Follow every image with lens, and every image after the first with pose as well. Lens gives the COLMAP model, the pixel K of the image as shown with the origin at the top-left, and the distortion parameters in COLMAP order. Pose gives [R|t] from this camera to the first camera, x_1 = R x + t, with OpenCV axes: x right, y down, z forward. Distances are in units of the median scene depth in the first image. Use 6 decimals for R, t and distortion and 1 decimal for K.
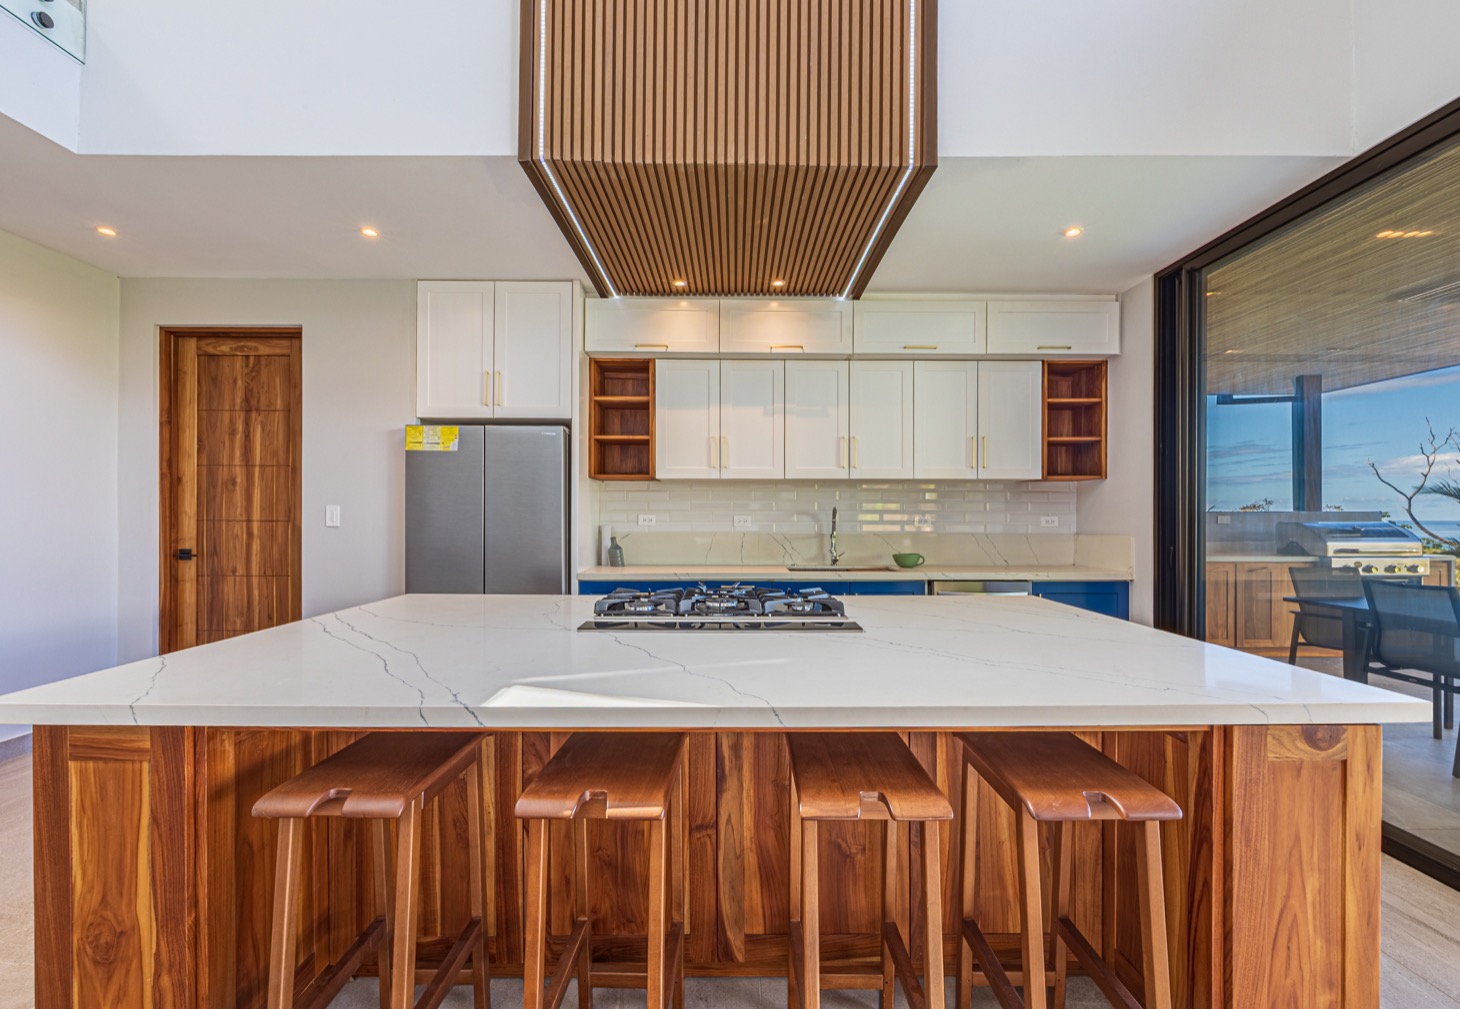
lens RADIAL K [[568.0, 0, 749.9], [0, 568.0, 527.4], [0, 0, 1]] dist [-0.005870, 0.000618]
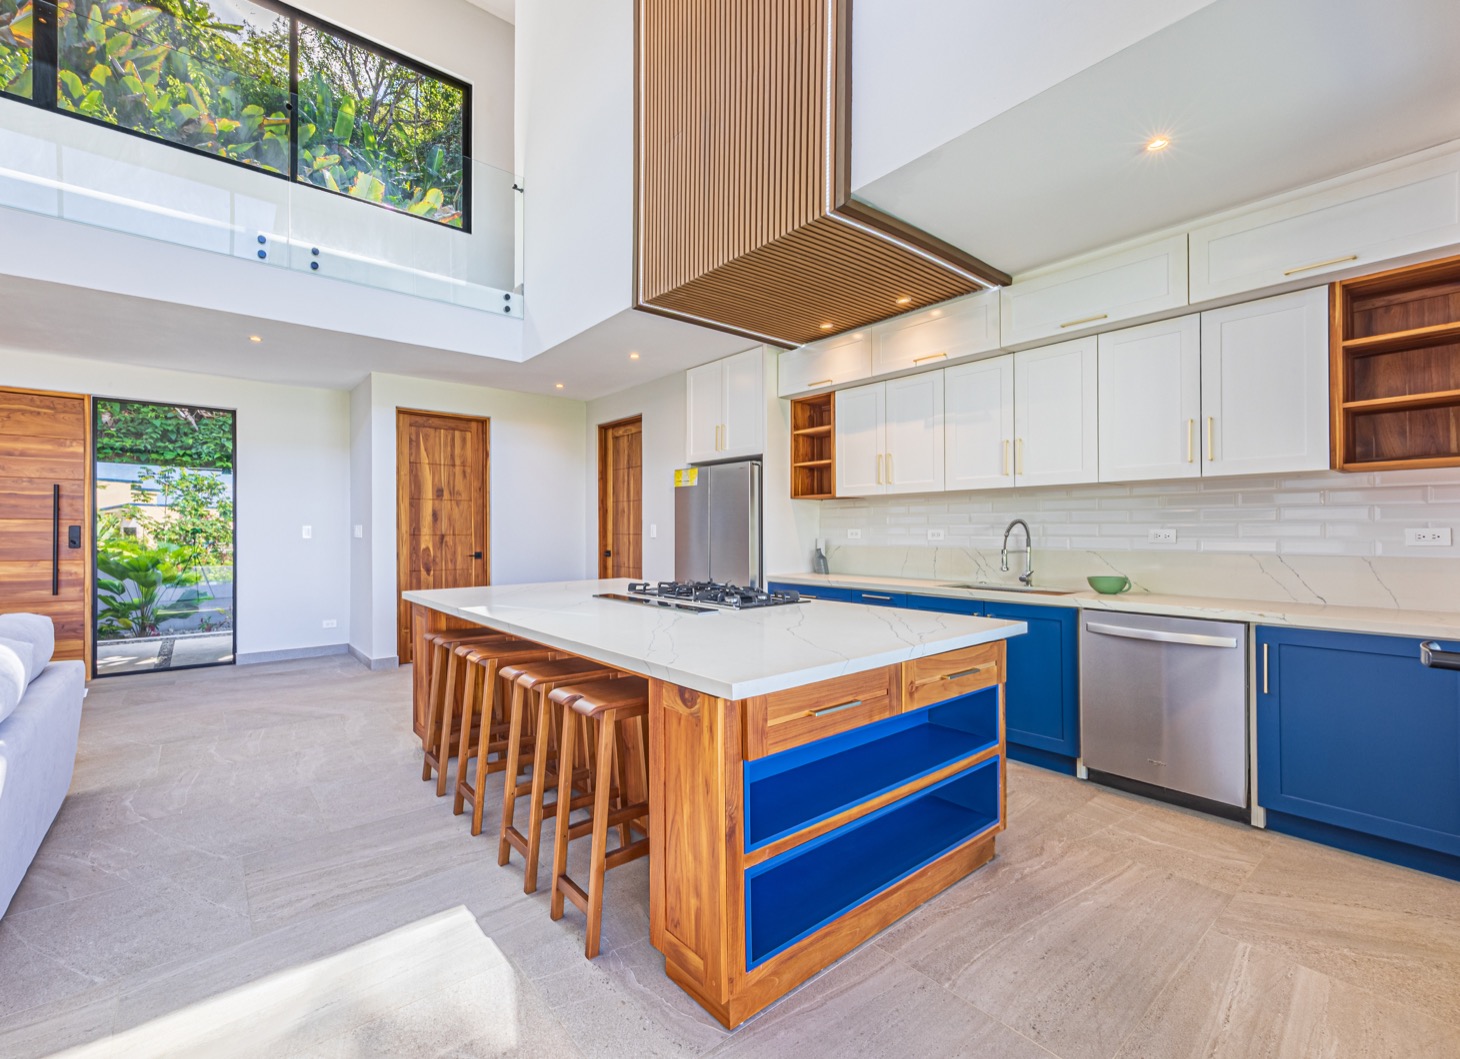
lens RADIAL K [[615.8, 0, 709.1], [0, 615.8, 531.9], [0, 0, 1]] dist [-0.009641, -0.000322]
pose [[0.635875, -0.001982, -0.771789, 0.645860], [-0.010929, 0.999873, -0.011572, -0.000178], [0.771715, 0.015794, 0.635773, 0.035036]]
